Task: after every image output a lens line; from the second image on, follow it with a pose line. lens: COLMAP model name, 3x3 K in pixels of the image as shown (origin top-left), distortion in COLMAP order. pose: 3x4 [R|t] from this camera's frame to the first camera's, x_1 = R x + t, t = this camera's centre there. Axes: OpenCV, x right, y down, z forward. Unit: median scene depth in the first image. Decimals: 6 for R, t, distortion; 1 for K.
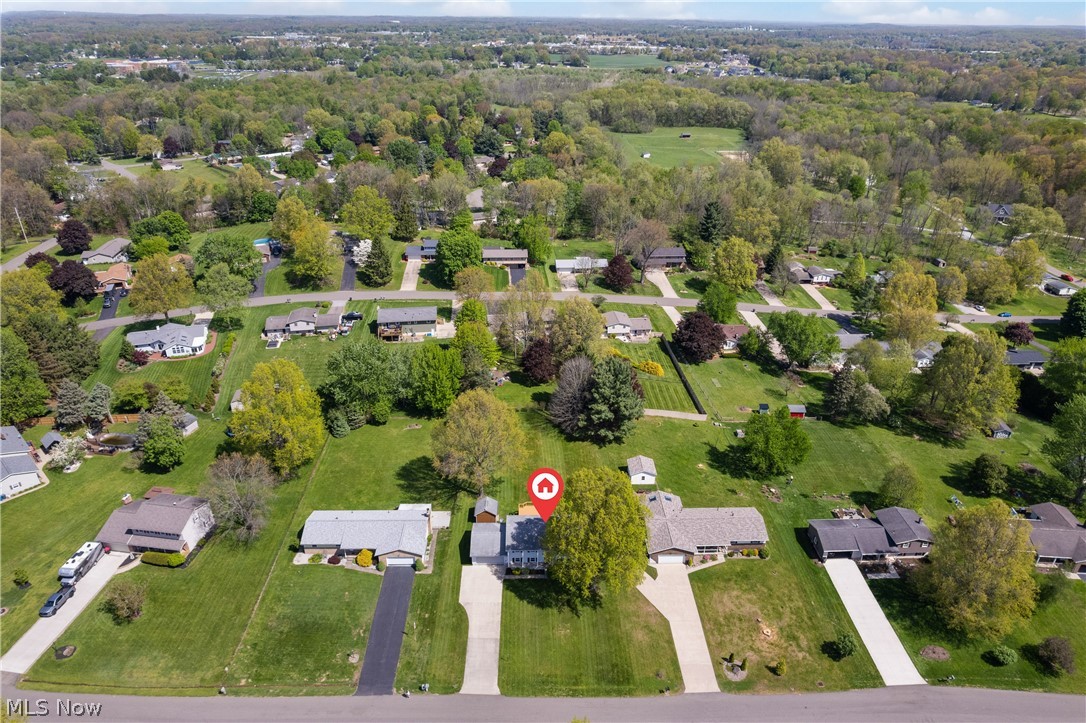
lens RADIAL K [[686.4, 0, 543.0], [0, 686.4, 361.5], [0, 0, 1]] dist [0.000761, -0.000328]
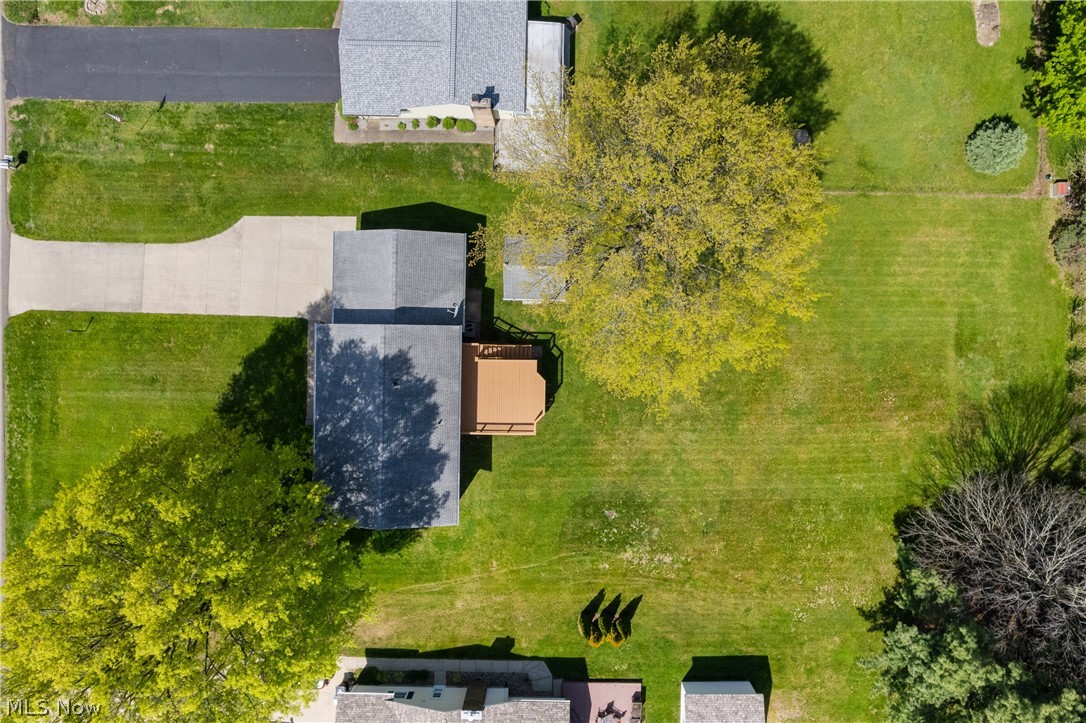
lens RADIAL K [[686.4, 0, 543.0], [0, 686.4, 361.5], [0, 0, 1]] dist [0.000761, -0.000328]
pose [[-0.039080, 0.998708, 0.032487, -0.053215], [-0.477186, -0.047217, 0.877533, -0.123178], [0.877933, 0.018792, 0.478414, 0.964951]]
